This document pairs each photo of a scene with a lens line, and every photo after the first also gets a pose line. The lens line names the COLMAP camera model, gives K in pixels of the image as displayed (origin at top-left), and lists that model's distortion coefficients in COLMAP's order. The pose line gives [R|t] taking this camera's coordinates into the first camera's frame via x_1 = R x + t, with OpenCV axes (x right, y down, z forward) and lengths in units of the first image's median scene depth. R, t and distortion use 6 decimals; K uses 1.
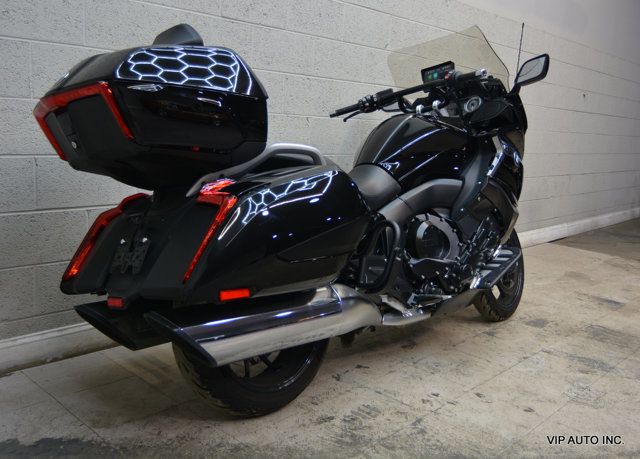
lens RADIAL K [[603.0, 0, 330.1], [0, 603.0, 219.1], [0, 0, 1]] dist [-0.016698, 0.000000]
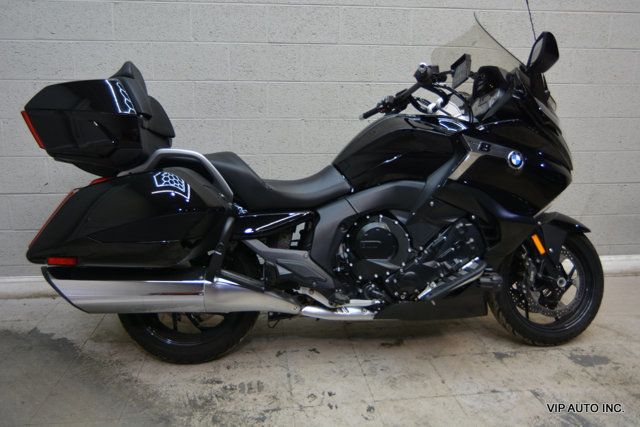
lens RADIAL K [[485.8, 0, 311.1], [0, 485.8, 211.1], [0, 0, 1]] dist [-0.026284, 0.028350]
pose [[0.762949, 0.073497, -0.642267, 0.624383], [-0.061239, 0.997265, 0.041375, -0.044191], [0.643551, 0.007764, 0.765364, 0.341100]]
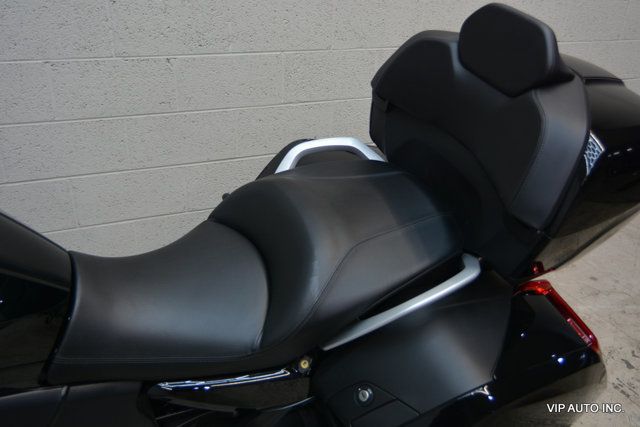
lens RADIAL K [[505.9, 0, 299.0], [0, 505.9, 199.7], [0, 0, 1]] dist [-0.028162, 0.022302]
pose [[0.910179, 0.141226, -0.389396, 0.446523], [-0.040748, 0.966050, 0.255121, -0.222641], [0.412205, -0.216339, 0.885033, 0.718769]]
